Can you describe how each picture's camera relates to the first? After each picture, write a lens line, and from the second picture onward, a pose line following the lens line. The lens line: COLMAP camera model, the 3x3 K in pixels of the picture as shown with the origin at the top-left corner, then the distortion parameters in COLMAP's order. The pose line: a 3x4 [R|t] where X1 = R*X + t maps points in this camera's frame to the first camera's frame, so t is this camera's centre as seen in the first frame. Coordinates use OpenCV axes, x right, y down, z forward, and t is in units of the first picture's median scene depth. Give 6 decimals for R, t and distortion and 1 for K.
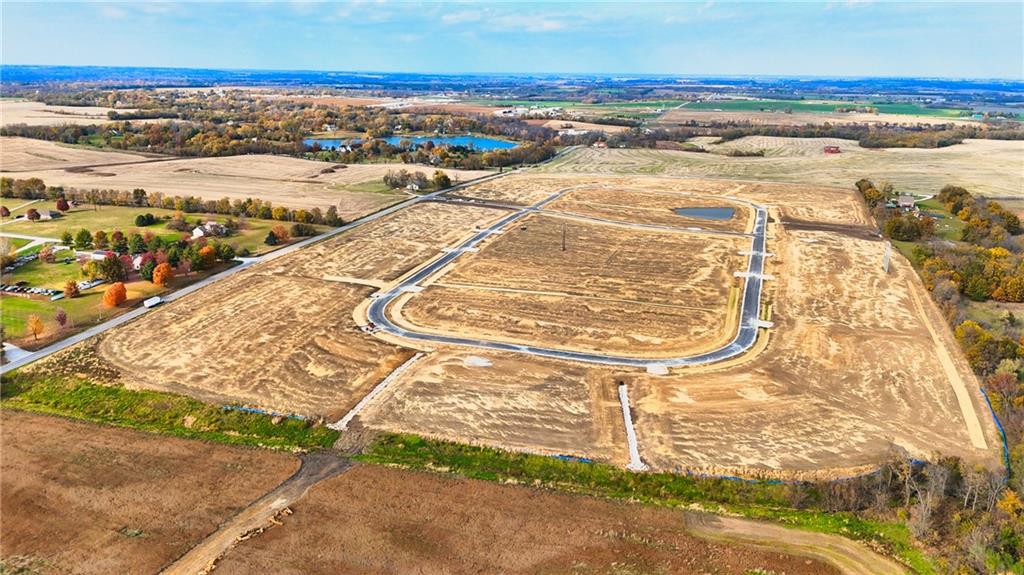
lens RADIAL K [[752.0, 0, 512.0], [0, 752.0, 287.5], [0, 0, 1]] dist [0.092617, -0.108864]
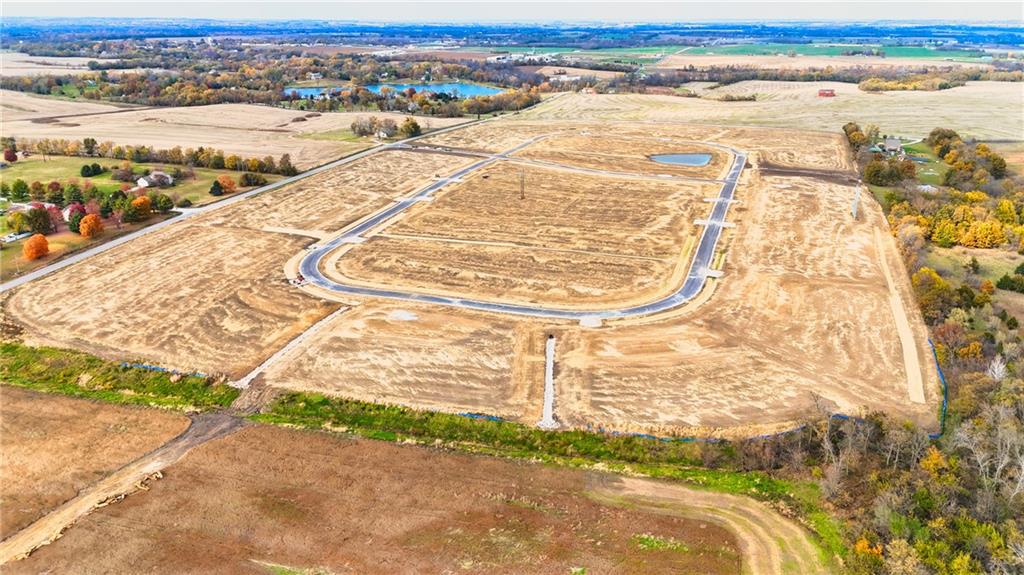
lens RADIAL K [[752.0, 0, 512.0], [0, 752.0, 287.5], [0, 0, 1]] dist [0.092617, -0.108864]
pose [[0.999911, -0.007029, -0.011328, 0.082201], [0.007725, 0.998012, 0.062553, 0.003937], [0.010866, -0.062635, 0.997977, 0.042855]]
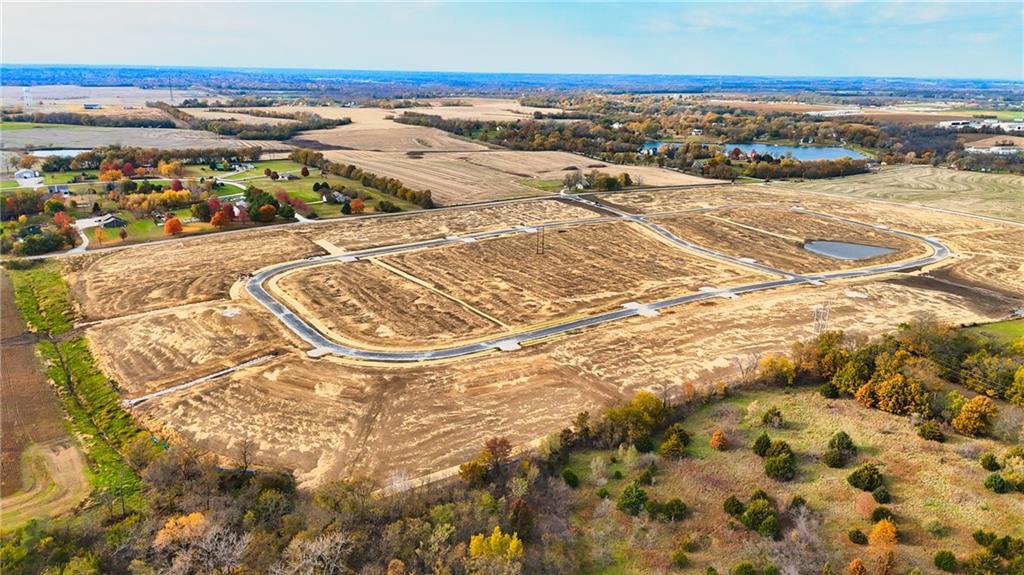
lens RADIAL K [[752.0, 0, 512.0], [0, 752.0, 287.5], [0, 0, 1]] dist [0.092617, -0.108864]
pose [[0.767490, 0.175032, -0.616703, 0.811420], [-0.180180, 0.982122, 0.054509, -0.066530], [0.615219, 0.069282, 0.785306, 0.265858]]
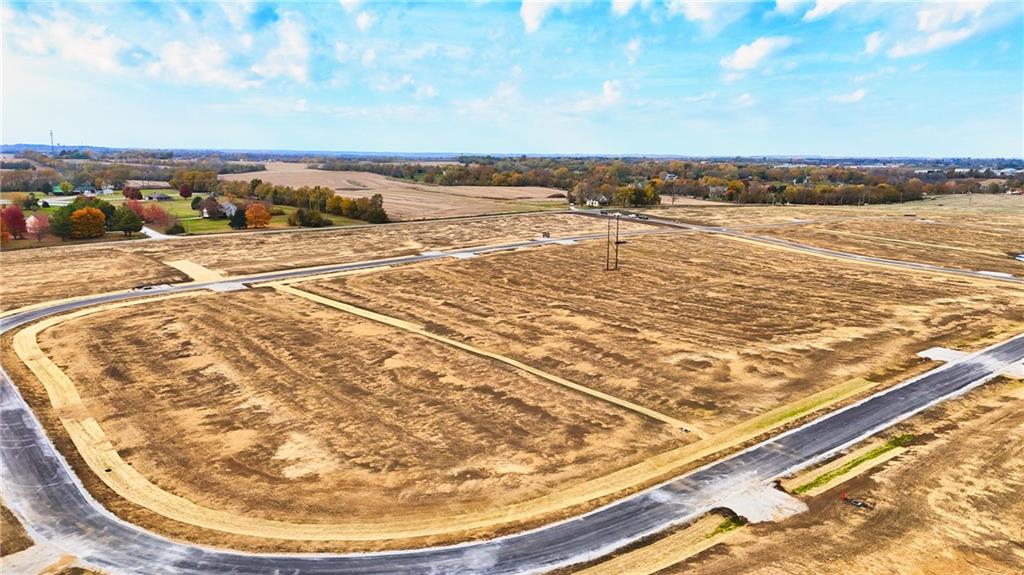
lens RADIAL K [[752.0, 0, 512.0], [0, 752.0, 287.5], [0, 0, 1]] dist [0.092617, -0.108864]
pose [[0.827836, 0.093982, -0.553041, 0.366559], [-0.153968, 0.986072, -0.062902, 0.005135], [0.539427, 0.137223, 0.830776, 0.678305]]
